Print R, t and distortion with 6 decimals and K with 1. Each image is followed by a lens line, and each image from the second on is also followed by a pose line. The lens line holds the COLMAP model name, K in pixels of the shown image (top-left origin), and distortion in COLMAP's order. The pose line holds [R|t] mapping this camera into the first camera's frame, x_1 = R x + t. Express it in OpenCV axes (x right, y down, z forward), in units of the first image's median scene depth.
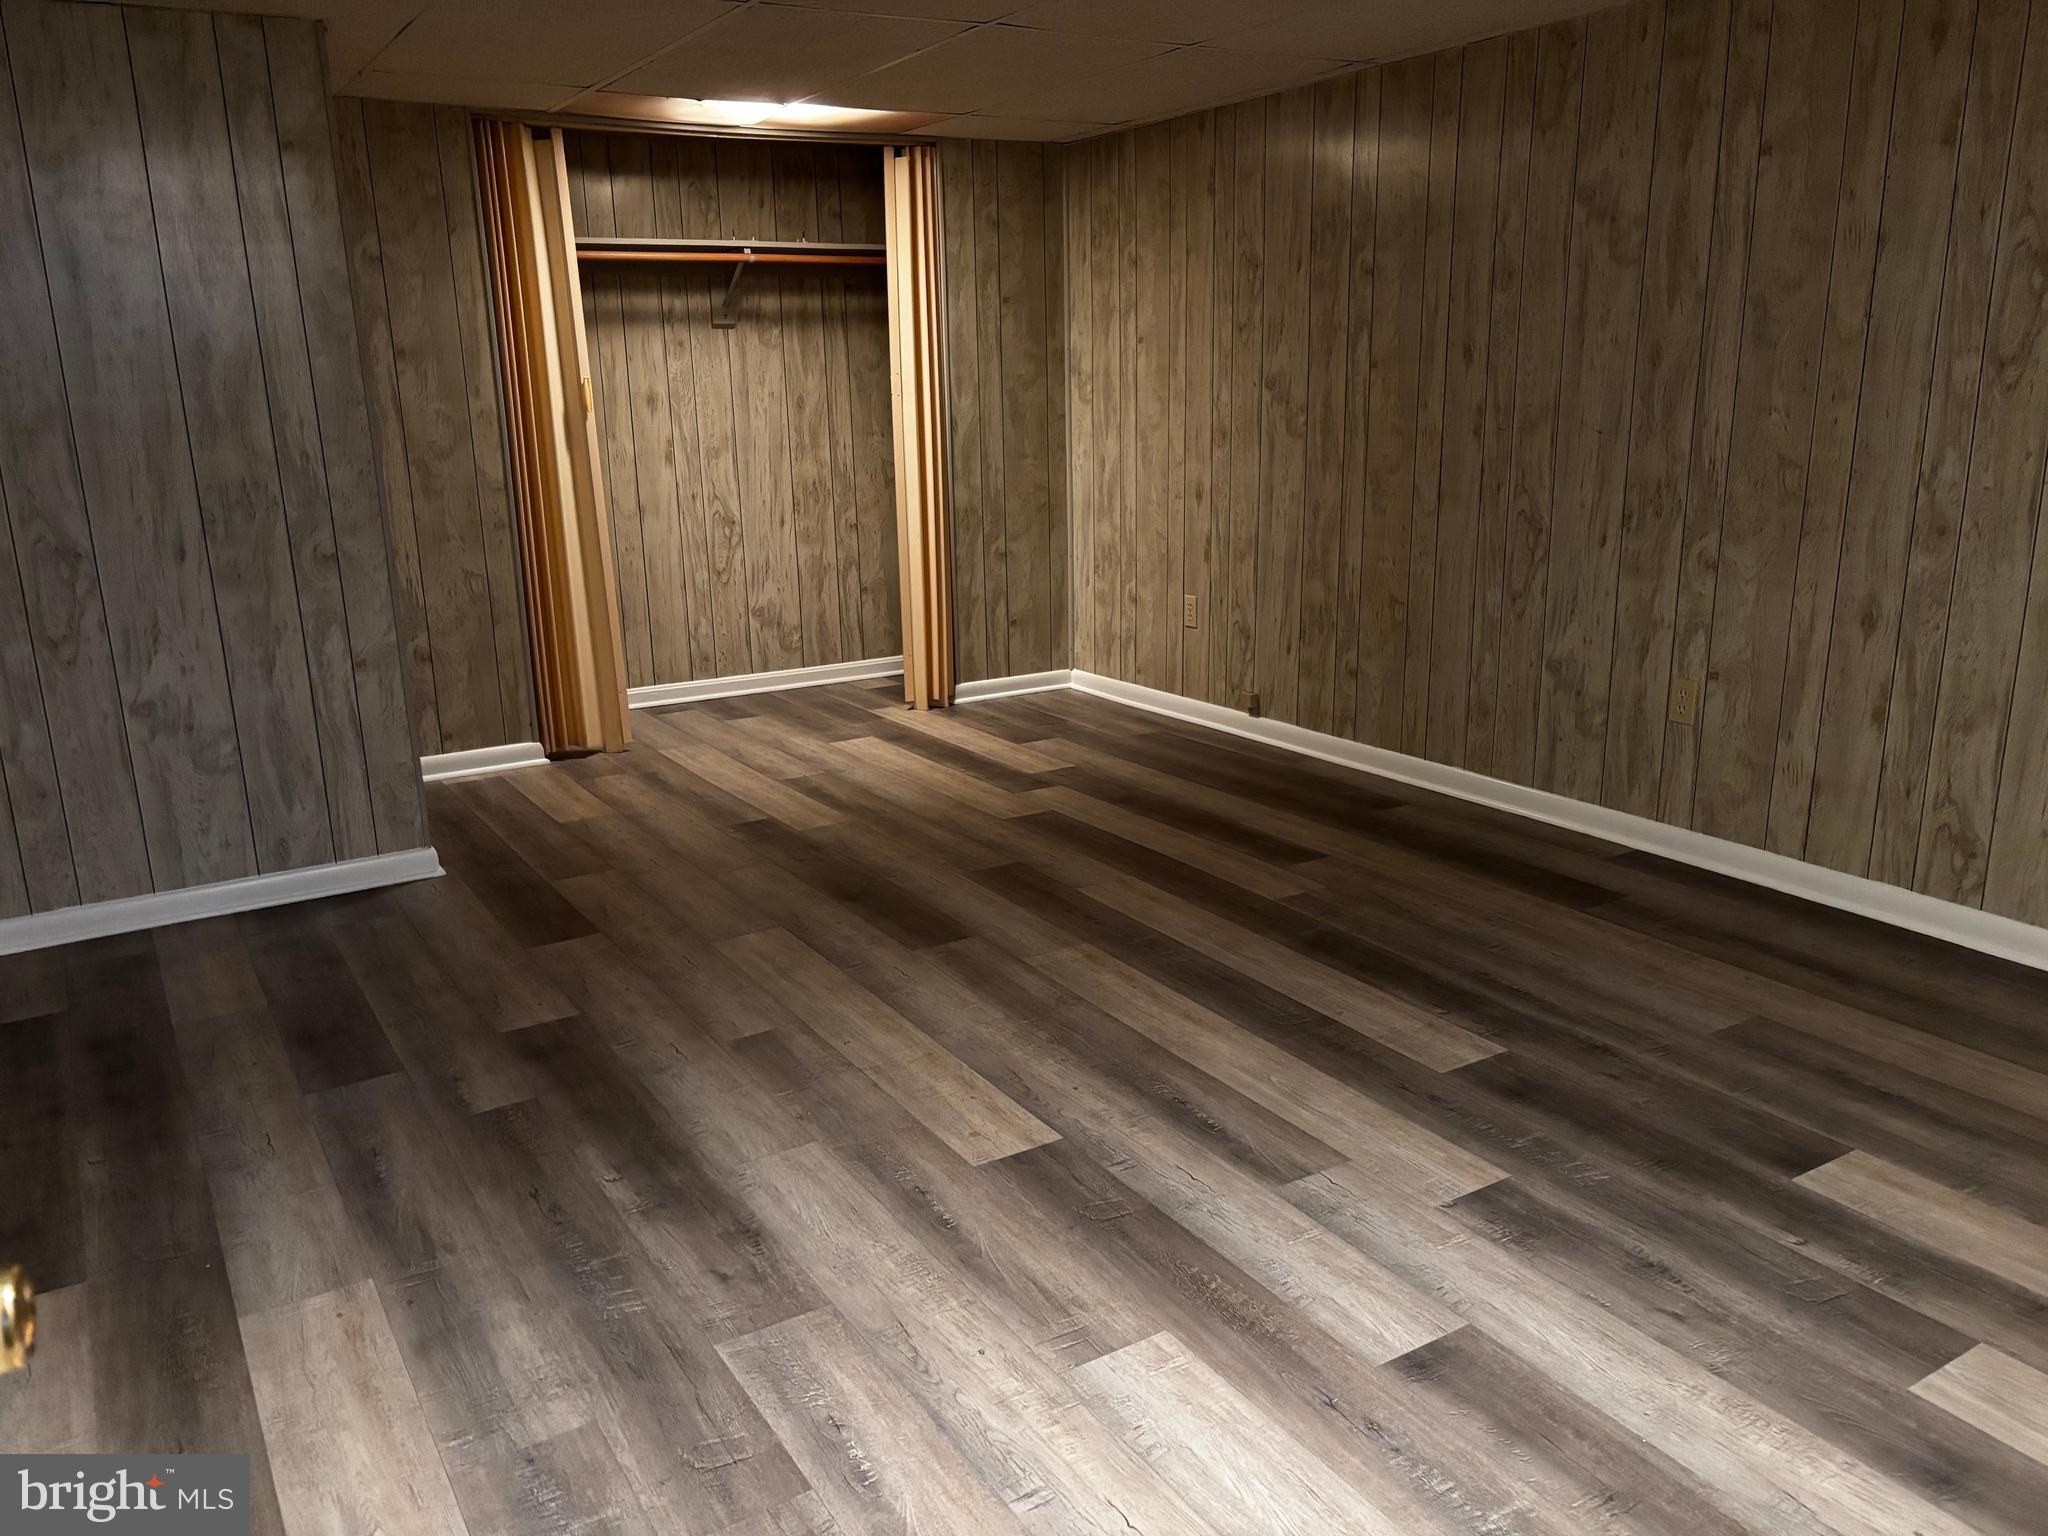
lens RADIAL K [[1546.2, 0, 1026.4], [0, 1546.2, 770.7], [0, 0, 1]] dist [0.061310, -0.068958]
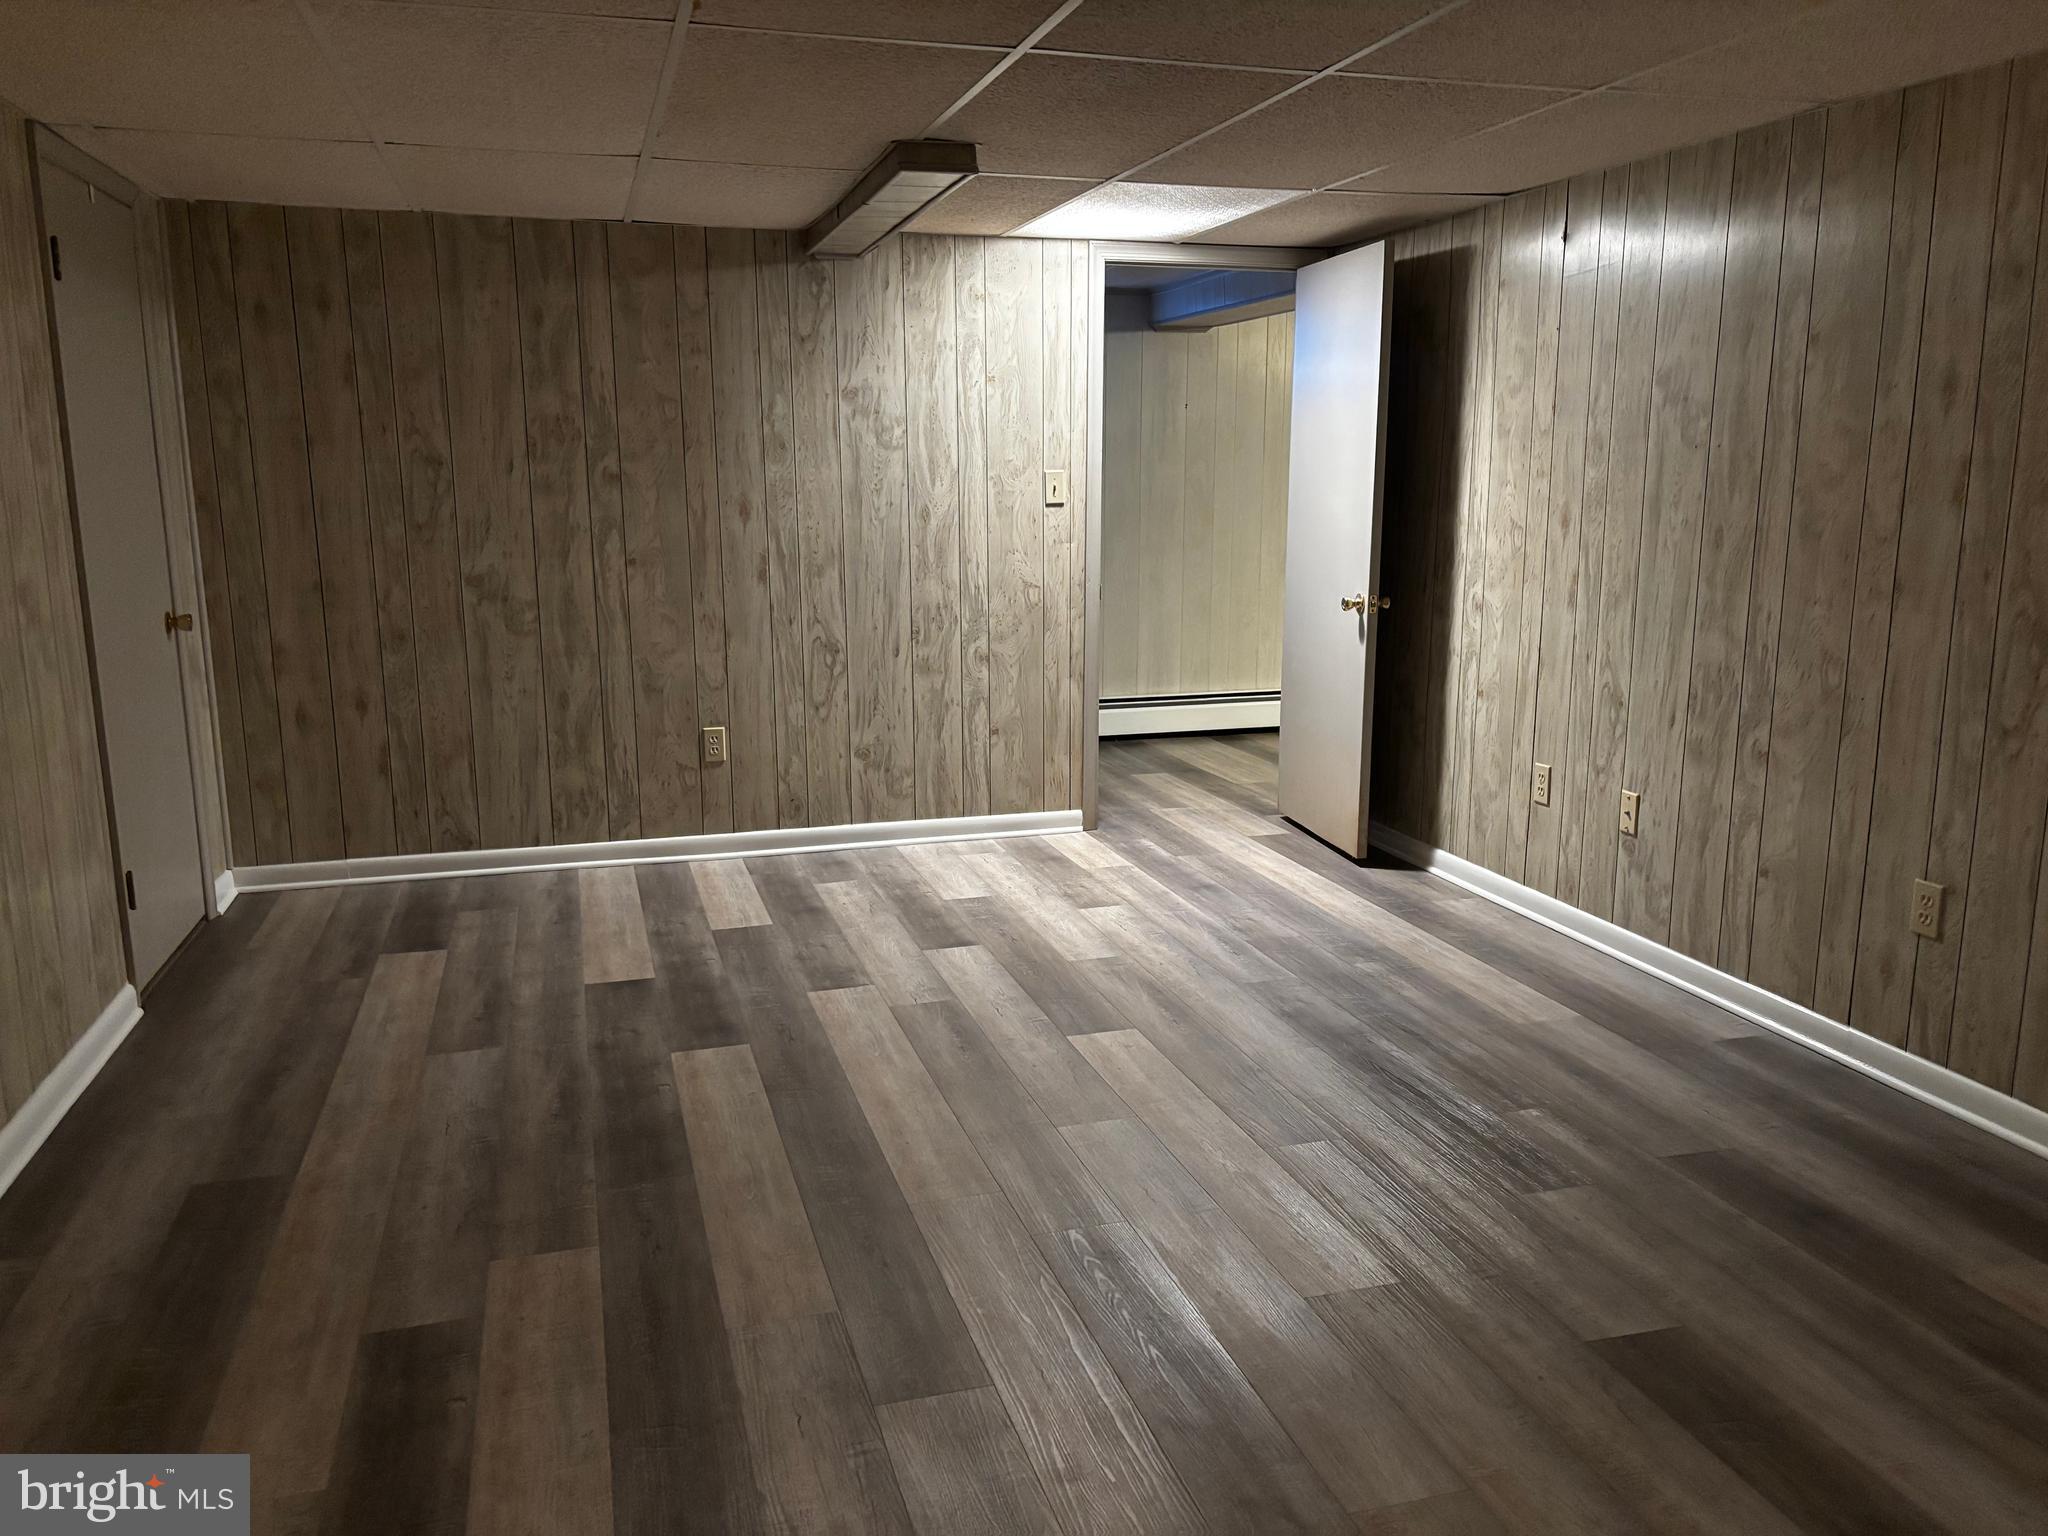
lens RADIAL K [[1546.2, 0, 1025.2], [0, 1546.2, 767.9], [0, 0, 1]] dist [0.061310, -0.068958]
pose [[-0.964546, -0.026119, 0.262618, -0.302722], [0.090760, 0.901569, 0.423008, -0.574396], [-0.247817, 0.431846, -0.867235, 2.146497]]
